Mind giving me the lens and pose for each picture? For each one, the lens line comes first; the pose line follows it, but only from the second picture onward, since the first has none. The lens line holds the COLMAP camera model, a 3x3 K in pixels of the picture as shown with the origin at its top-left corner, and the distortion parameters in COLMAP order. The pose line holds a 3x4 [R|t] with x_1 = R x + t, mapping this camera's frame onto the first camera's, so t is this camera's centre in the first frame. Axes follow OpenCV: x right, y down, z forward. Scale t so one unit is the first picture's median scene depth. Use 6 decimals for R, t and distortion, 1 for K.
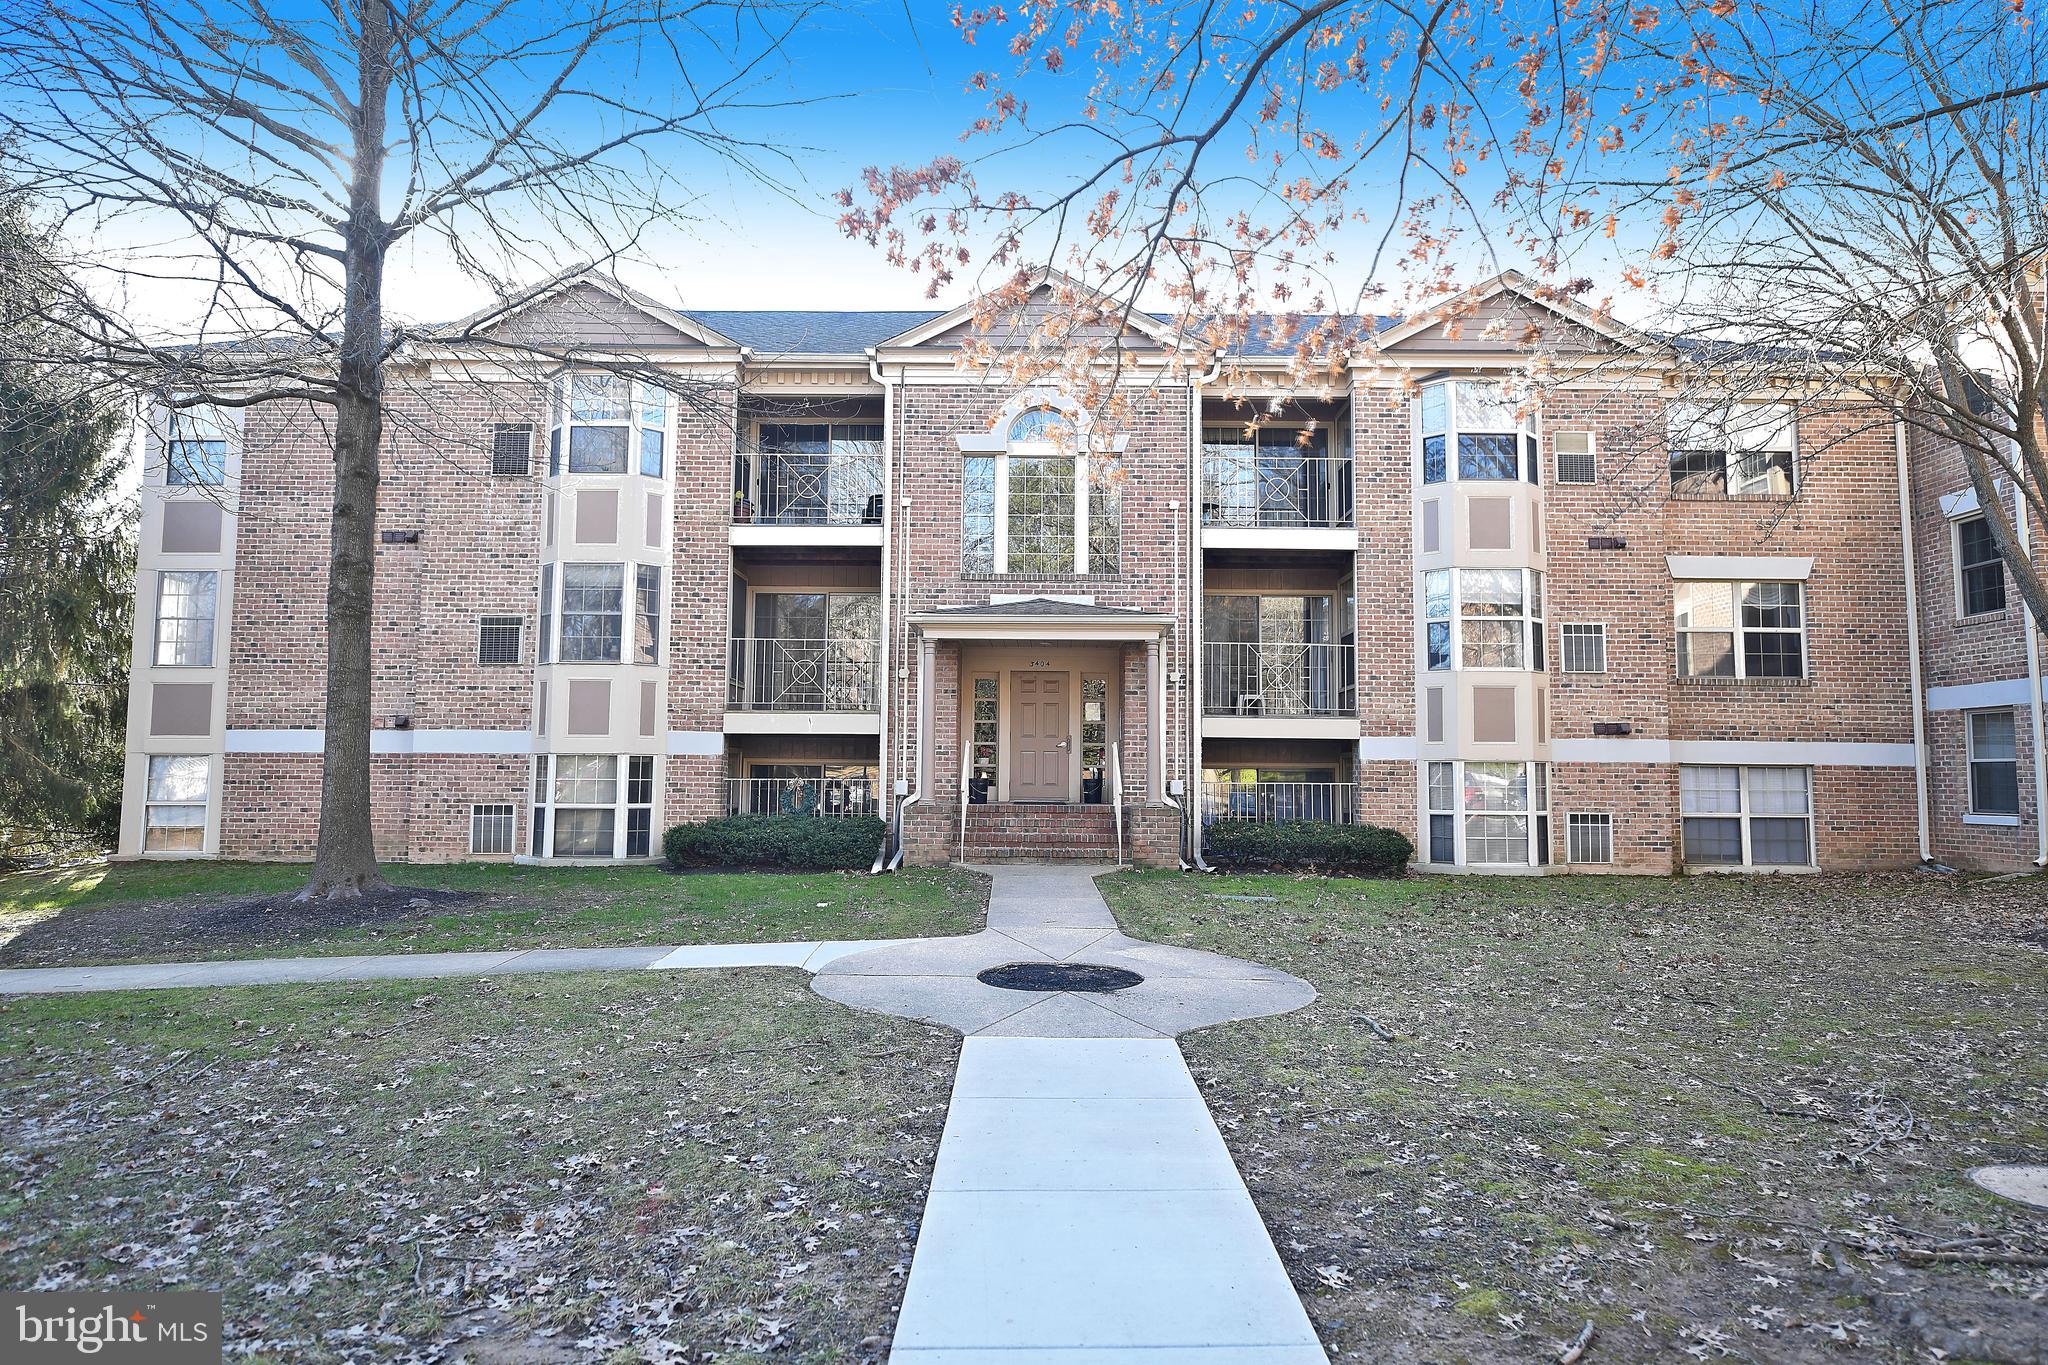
lens RADIAL K [[1346.8, 0, 1024.0], [0, 1346.8, 682.5], [0, 0, 1]] dist [-0.003691, -0.001150]
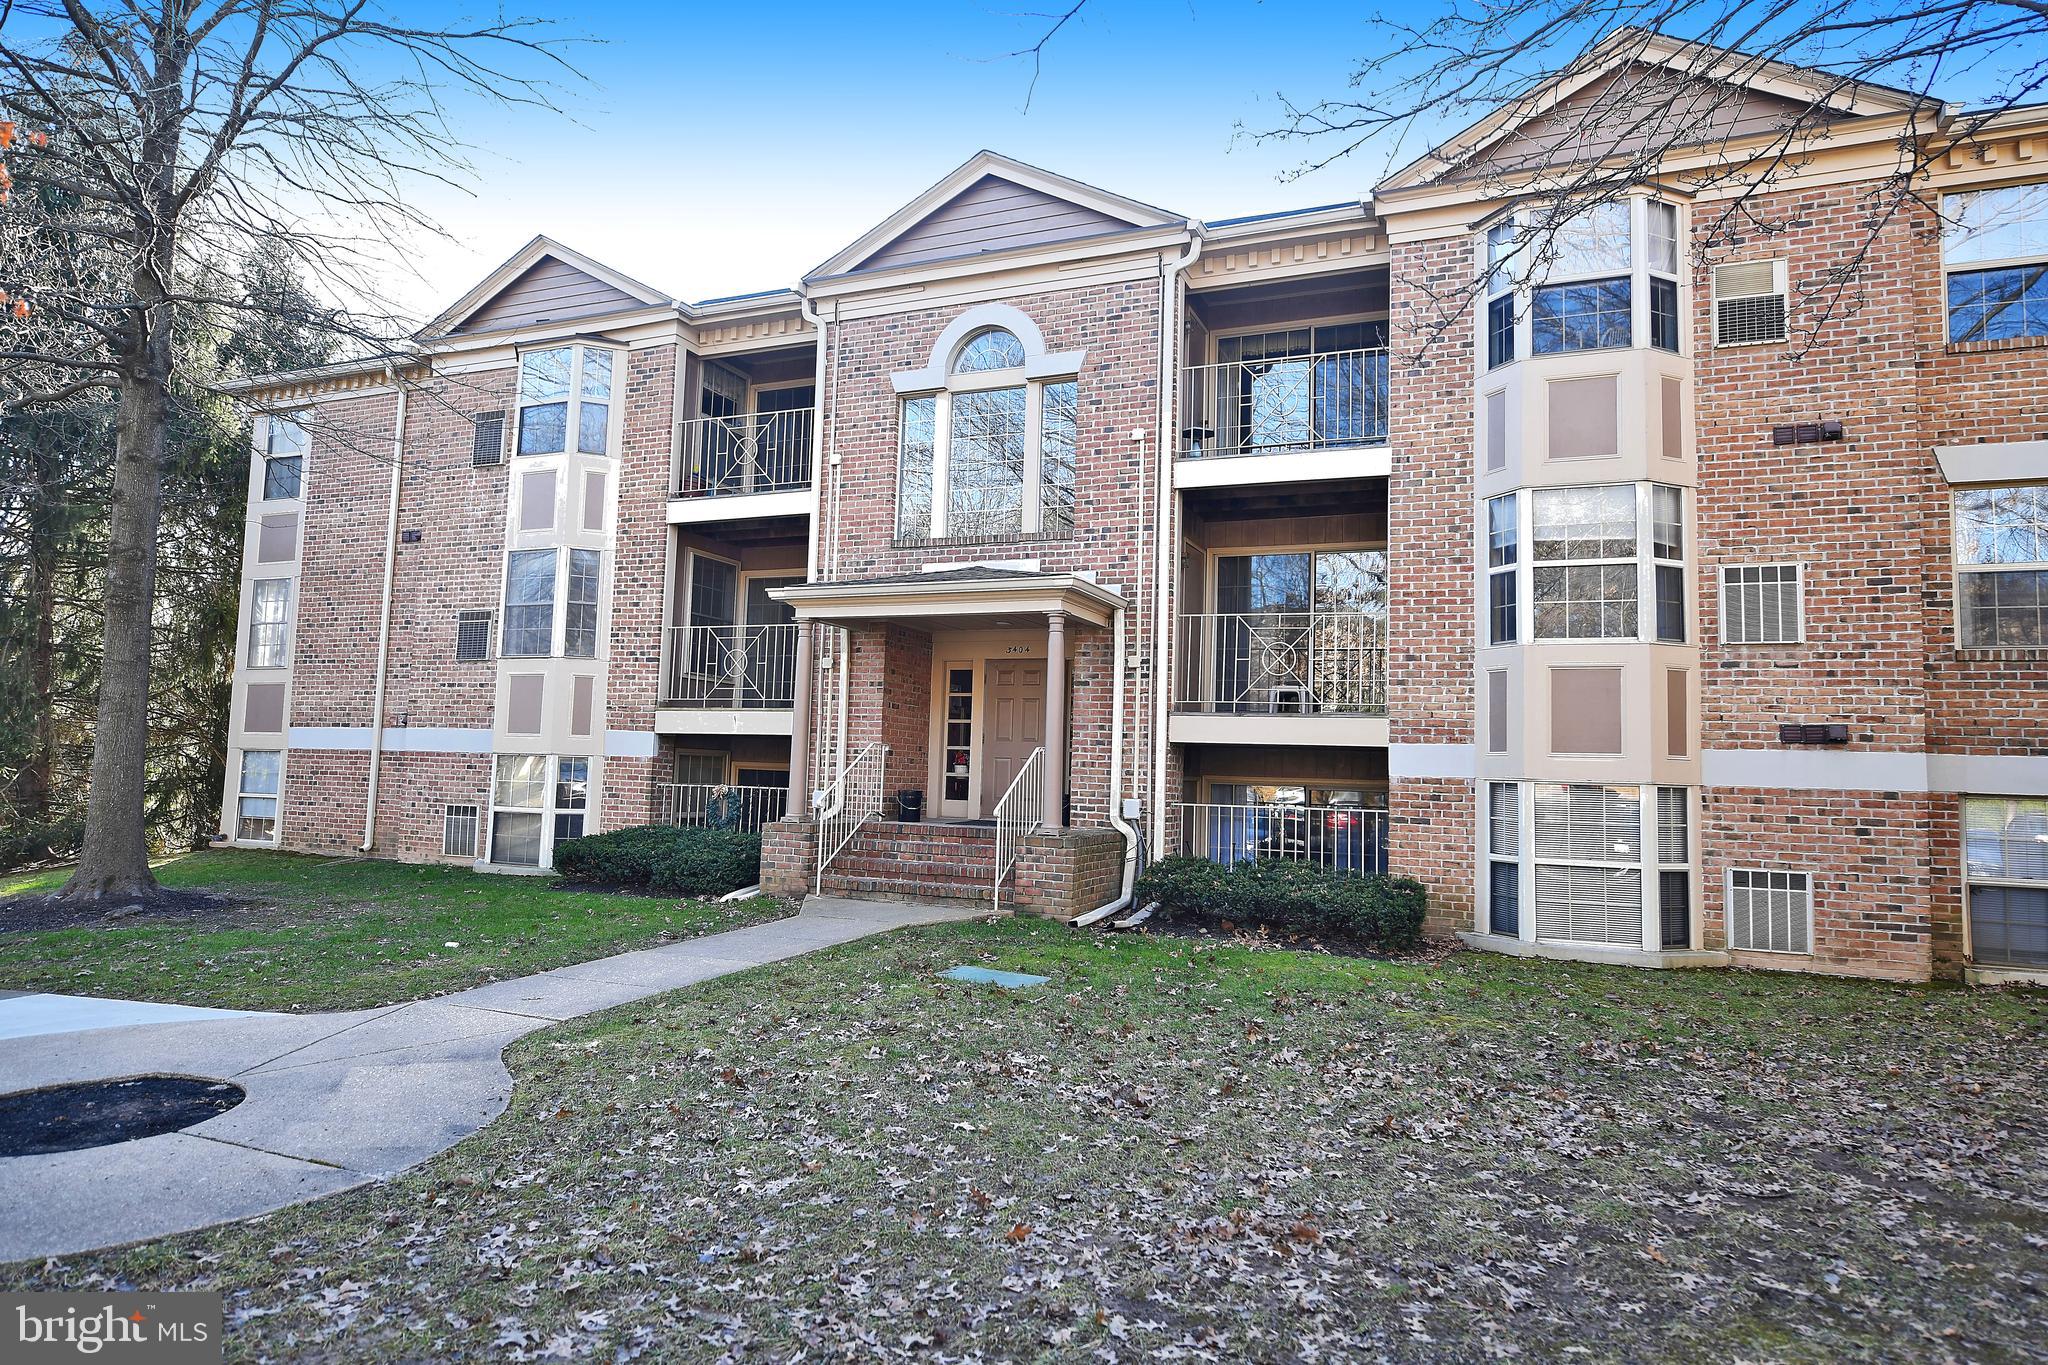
lens RADIAL K [[1270.6, 0, 1024.0], [0, 1270.6, 682.5], [0, 0, 1]] dist [-0.001857, -0.001637]
pose [[0.914050, -0.010307, -0.405472, 0.343167], [0.006698, 0.999924, -0.010318, 0.014373], [0.405547, 0.006716, 0.914049, 0.326481]]
